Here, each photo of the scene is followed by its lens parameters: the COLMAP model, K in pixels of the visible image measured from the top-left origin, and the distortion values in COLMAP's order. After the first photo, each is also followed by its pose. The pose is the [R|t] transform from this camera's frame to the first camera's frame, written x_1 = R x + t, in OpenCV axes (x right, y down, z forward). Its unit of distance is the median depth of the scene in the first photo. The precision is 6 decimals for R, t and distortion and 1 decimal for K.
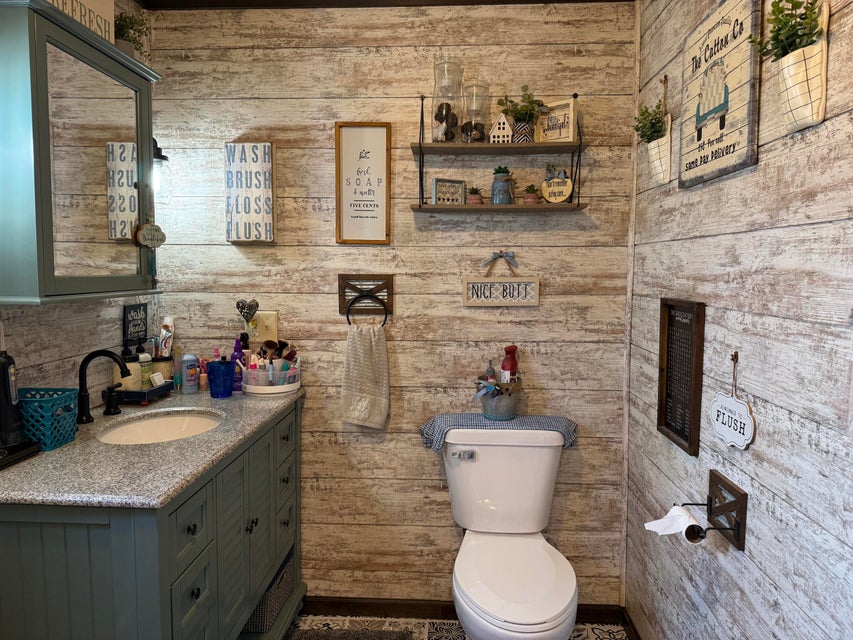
lens RADIAL K [[597.0, 0, 427.4], [0, 597.0, 323.9], [0, 0, 1]] dist [0.136127, -0.208919]
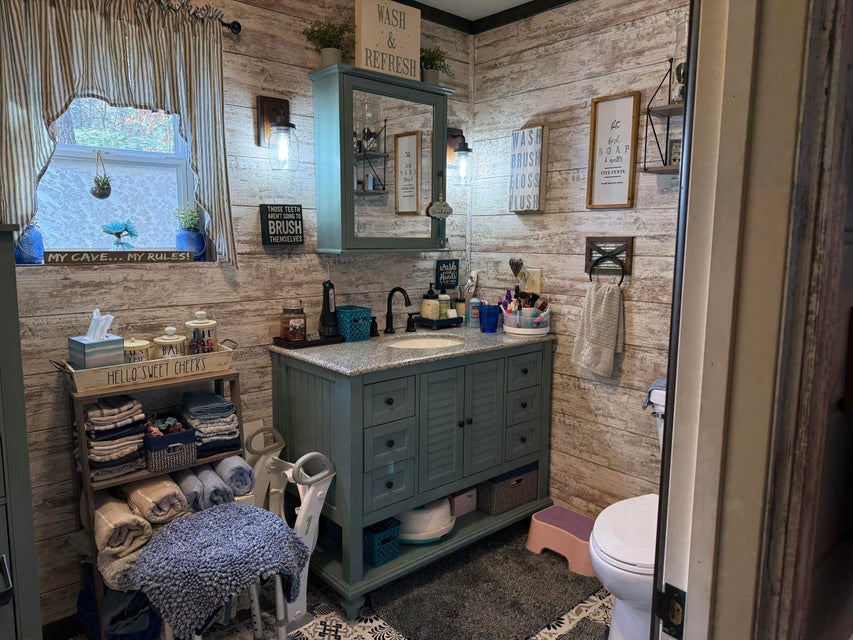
lens RADIAL K [[597.0, 0, 427.4], [0, 597.0, 323.9], [0, 0, 1]] dist [0.136127, -0.208919]
pose [[0.708457, 0.102632, -0.698252, 0.444299], [-0.067657, 0.994690, 0.077557, 0.010751], [0.702504, -0.007704, 0.711638, -0.008847]]
